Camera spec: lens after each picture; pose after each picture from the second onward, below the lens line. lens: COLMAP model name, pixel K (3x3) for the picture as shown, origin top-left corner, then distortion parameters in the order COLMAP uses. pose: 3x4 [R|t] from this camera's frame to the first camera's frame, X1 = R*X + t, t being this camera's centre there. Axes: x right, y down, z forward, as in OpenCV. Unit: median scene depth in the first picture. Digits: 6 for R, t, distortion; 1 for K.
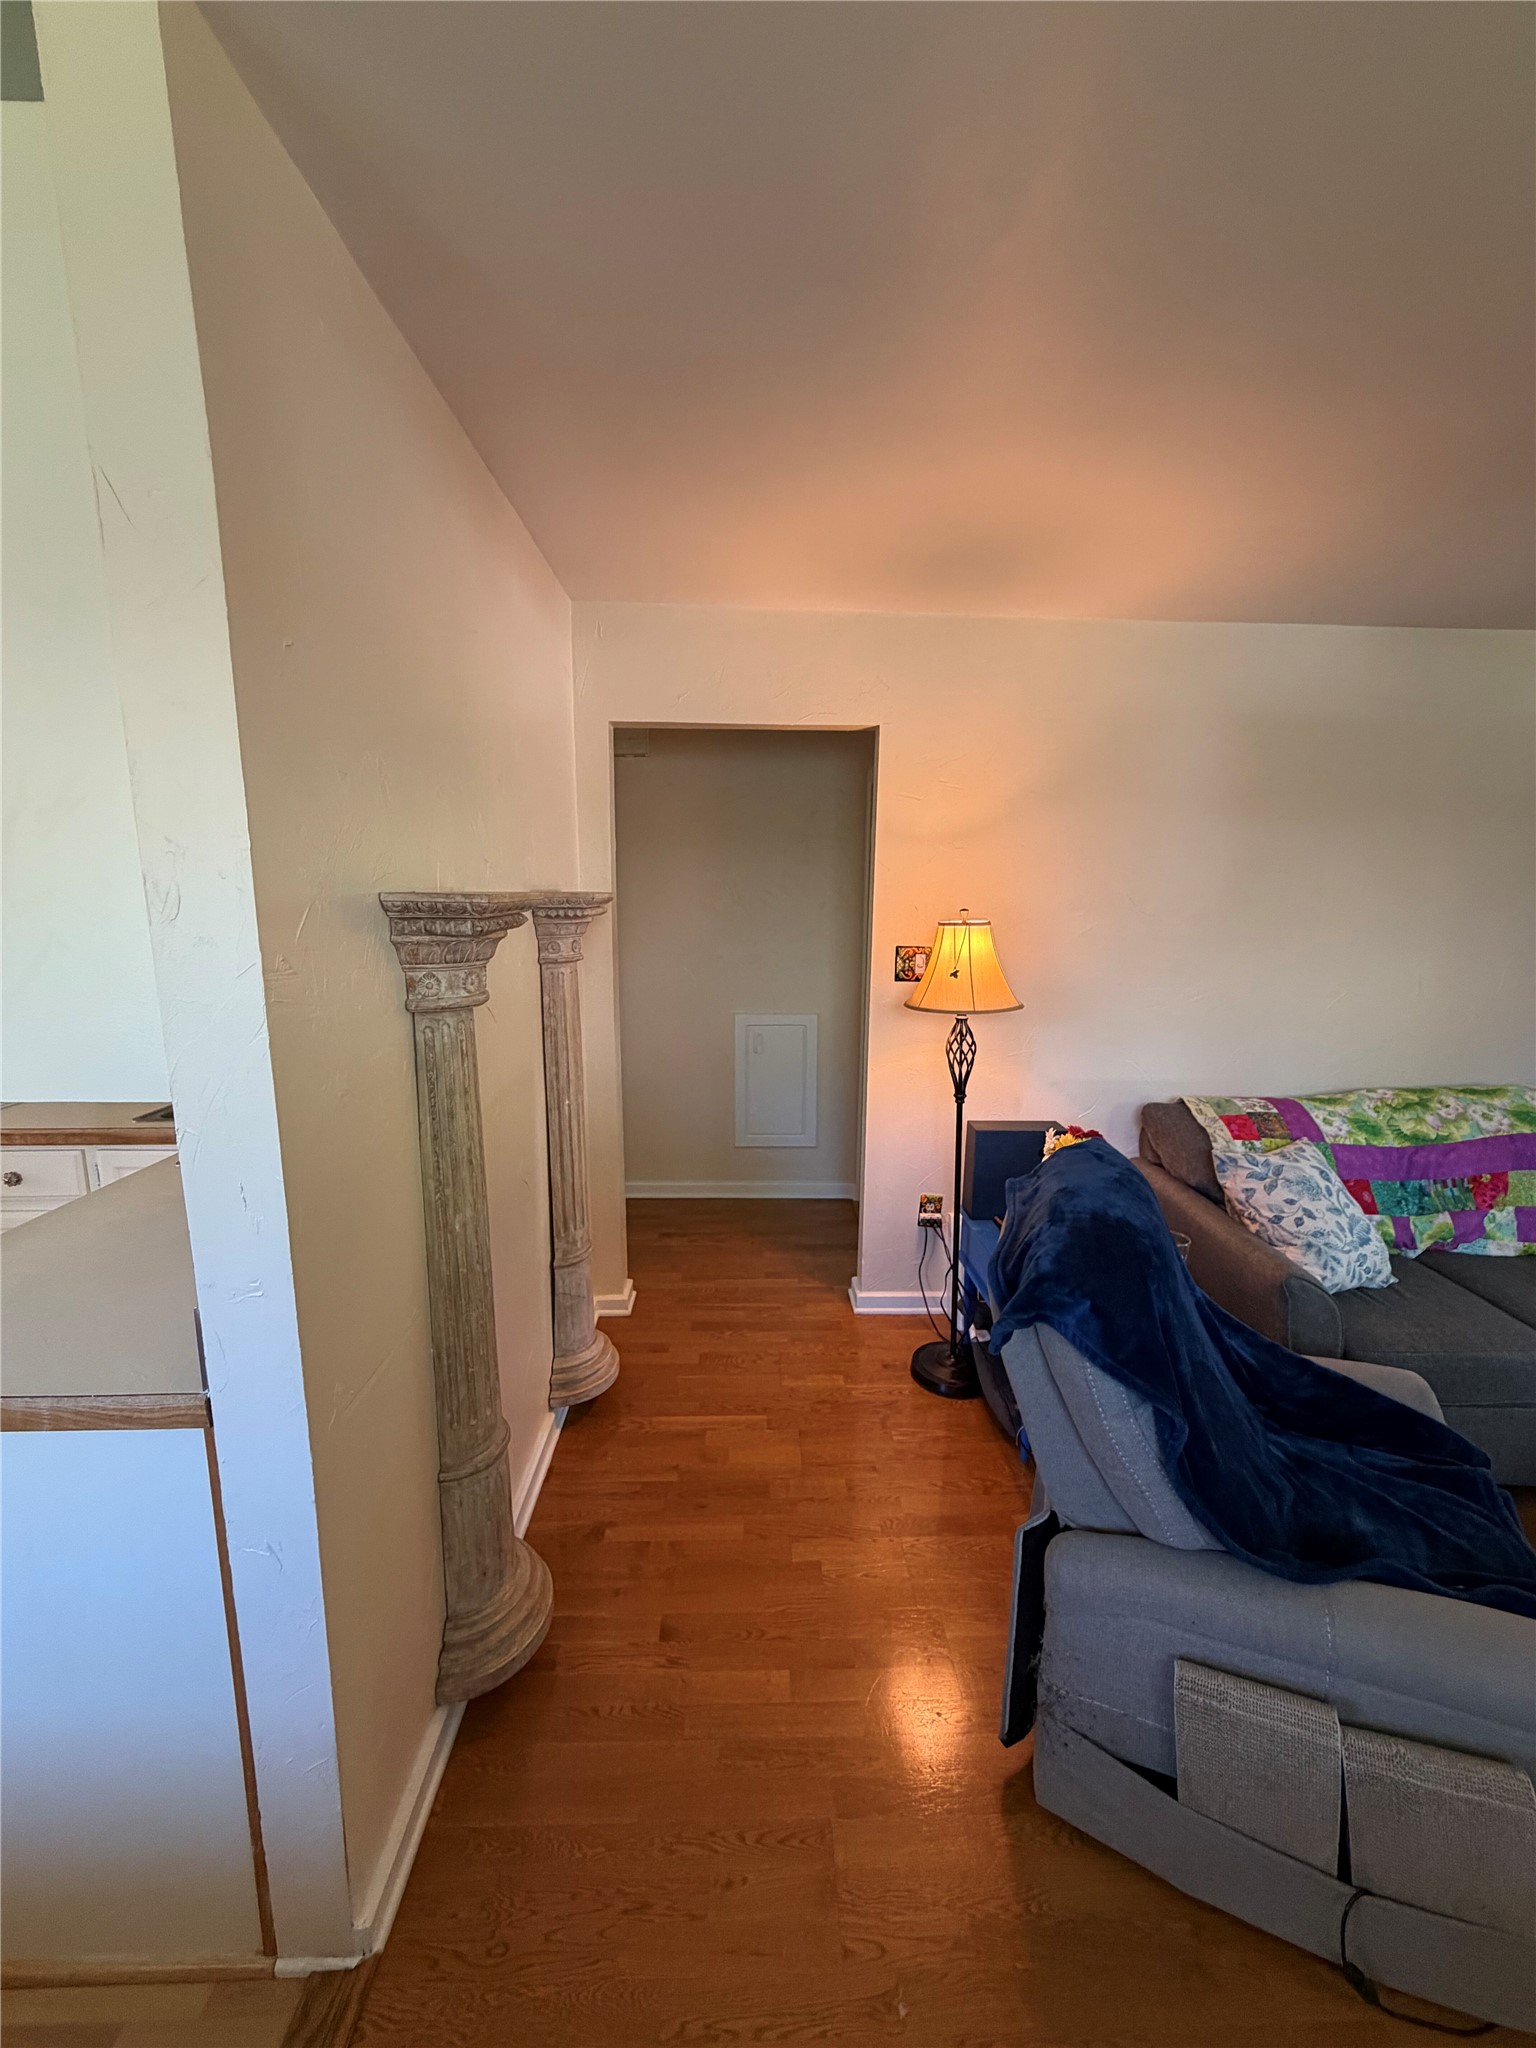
lens RADIAL K [[817.1, 0, 771.6], [0, 817.1, 1014.8], [0, 0, 1]] dist [0.000156, -0.000252]
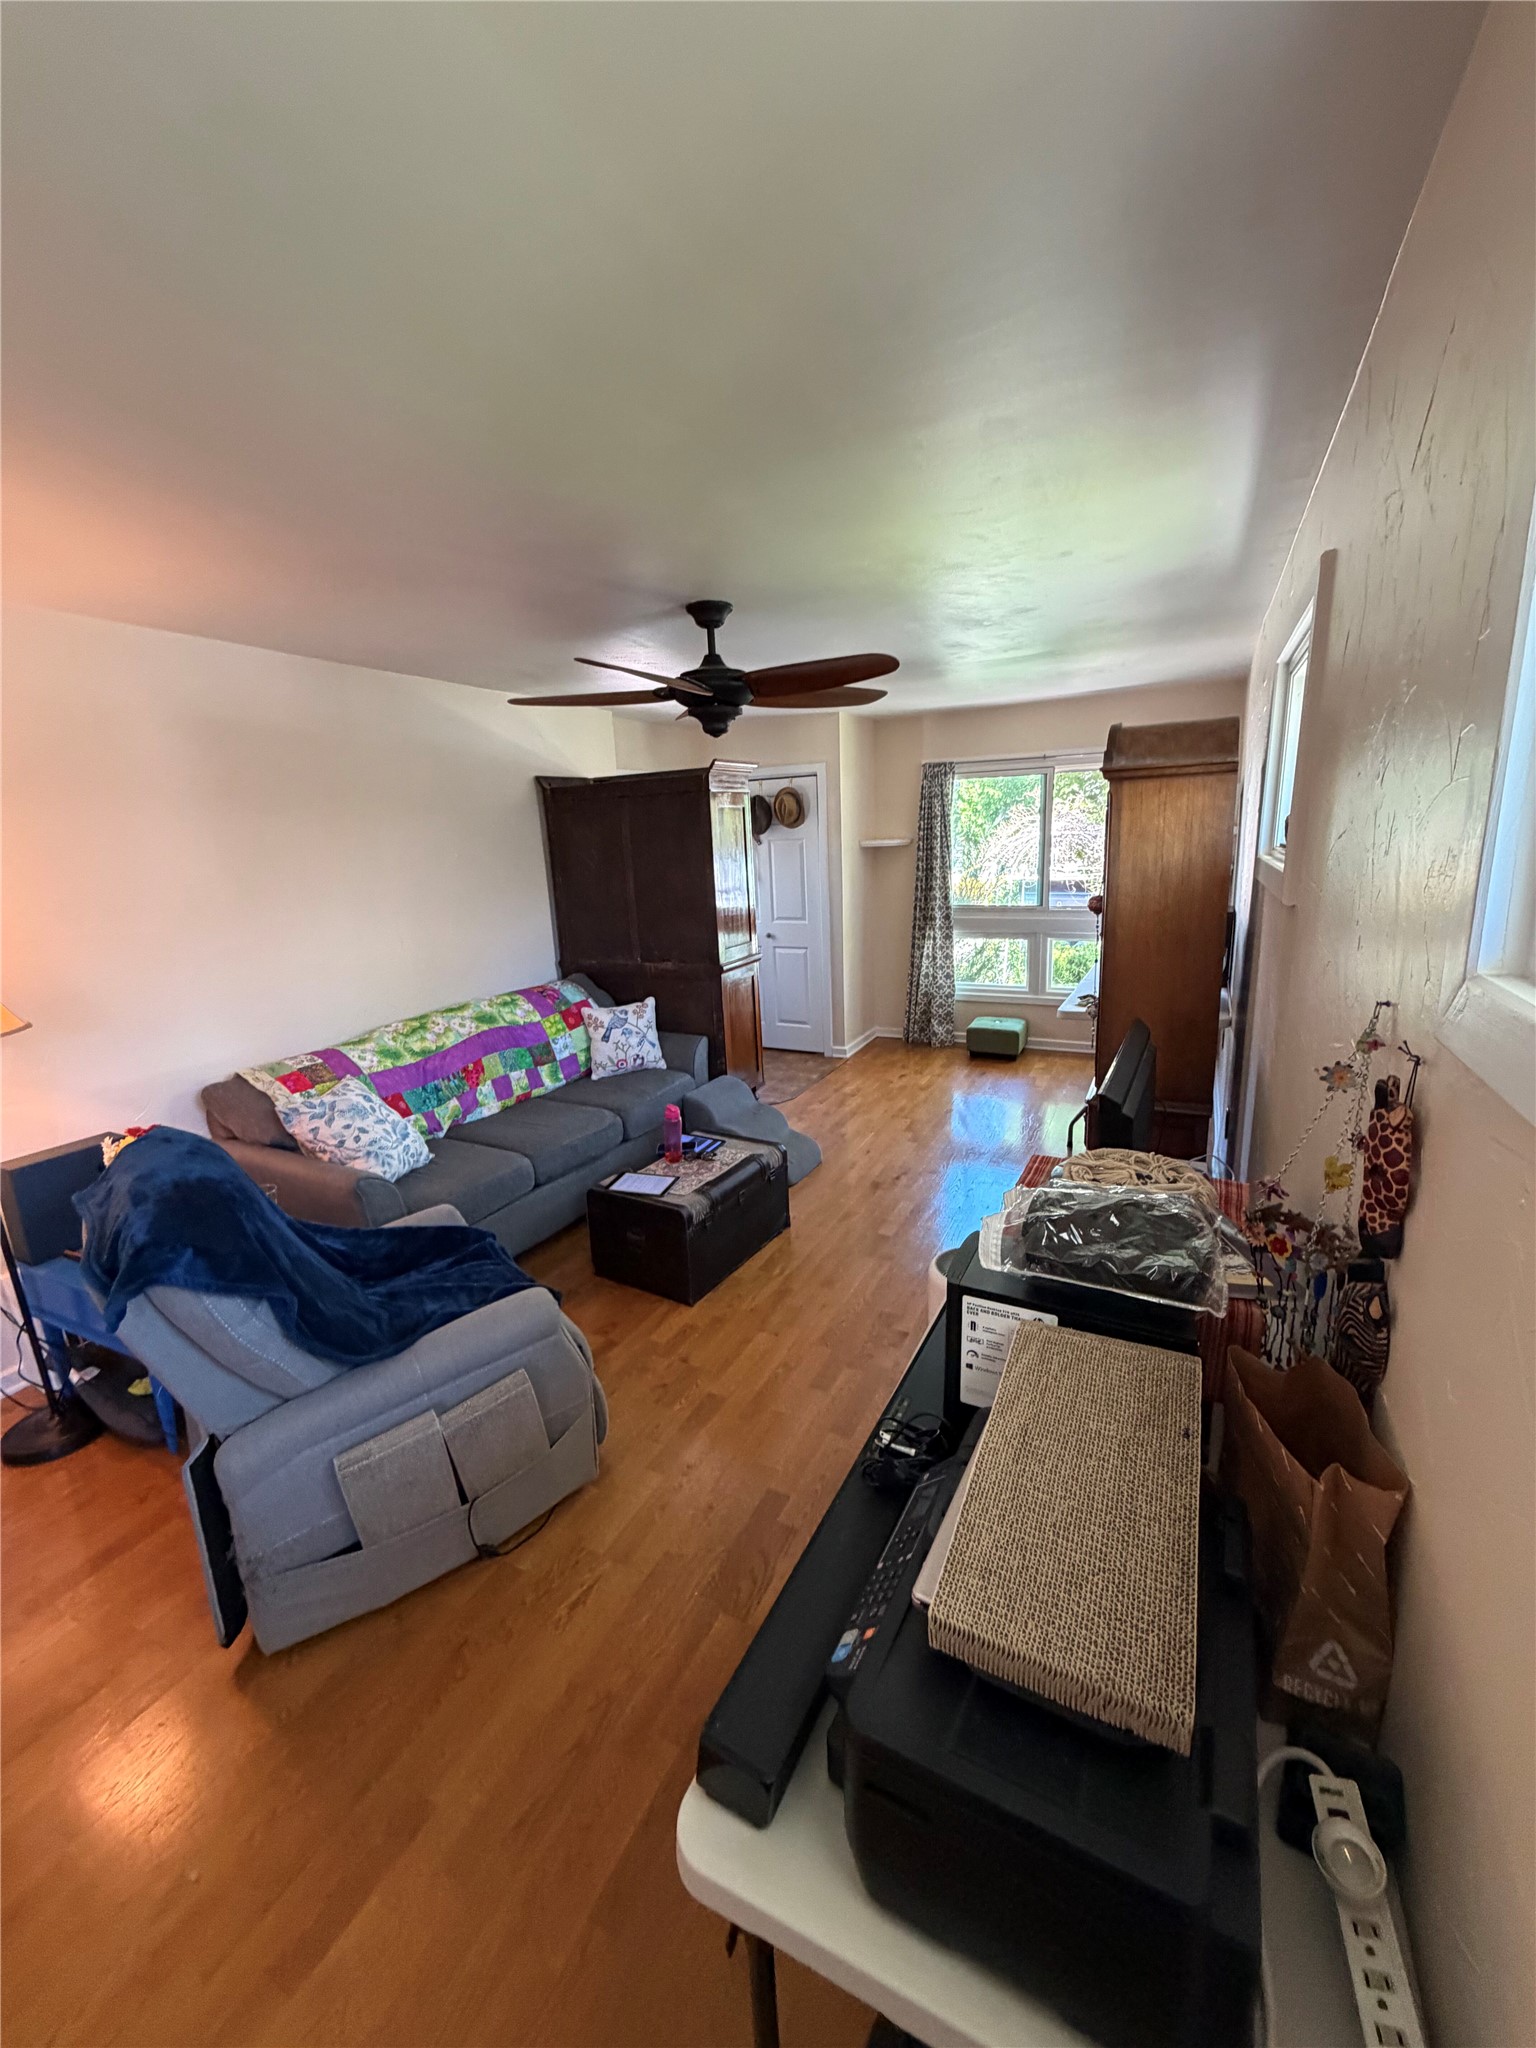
lens RADIAL K [[817.1, 0, 774.1], [0, 817.1, 1019.0], [0, 0, 1]] dist [0.000156, -0.000252]
pose [[0.475852, -0.223092, 0.850761, -0.083483], [0.183312, 0.971210, 0.152146, -0.002944], [-0.860210, 0.083555, 0.503048, -0.206210]]
